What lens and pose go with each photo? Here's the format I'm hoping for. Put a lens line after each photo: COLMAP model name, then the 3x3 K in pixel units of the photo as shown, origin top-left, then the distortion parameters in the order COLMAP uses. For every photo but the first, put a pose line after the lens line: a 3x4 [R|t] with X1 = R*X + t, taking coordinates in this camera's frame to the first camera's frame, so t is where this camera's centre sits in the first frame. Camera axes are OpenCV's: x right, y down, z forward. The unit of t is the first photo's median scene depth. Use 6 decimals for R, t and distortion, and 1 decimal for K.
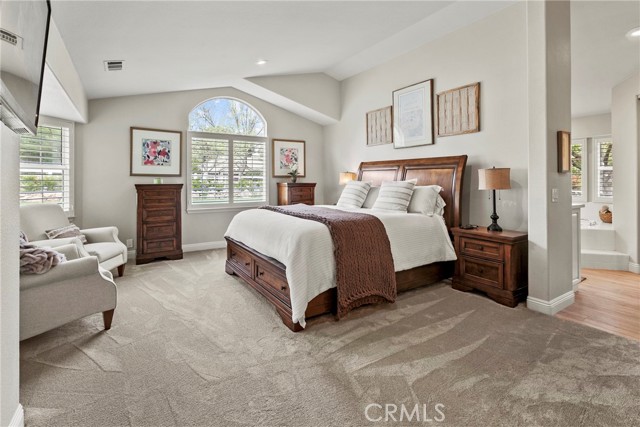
lens RADIAL K [[299.7, 0, 322.1], [0, 299.7, 183.4], [0, 0, 1]] dist [-0.001410, -0.000688]
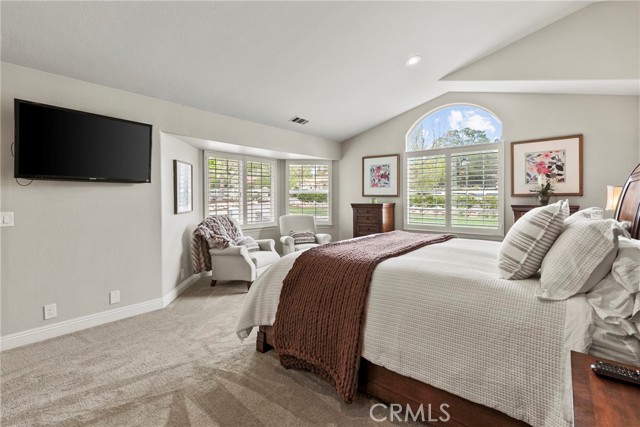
lens RADIAL K [[296.5, 0, 319.9], [0, 296.5, 205.9], [0, 0, 1]] dist [0.000319, -0.000120]
pose [[0.299636, 0.022026, -0.953799, 0.447291], [-0.010582, 0.999749, 0.019762, -0.009067], [0.953995, 0.004171, 0.299794, 0.431911]]
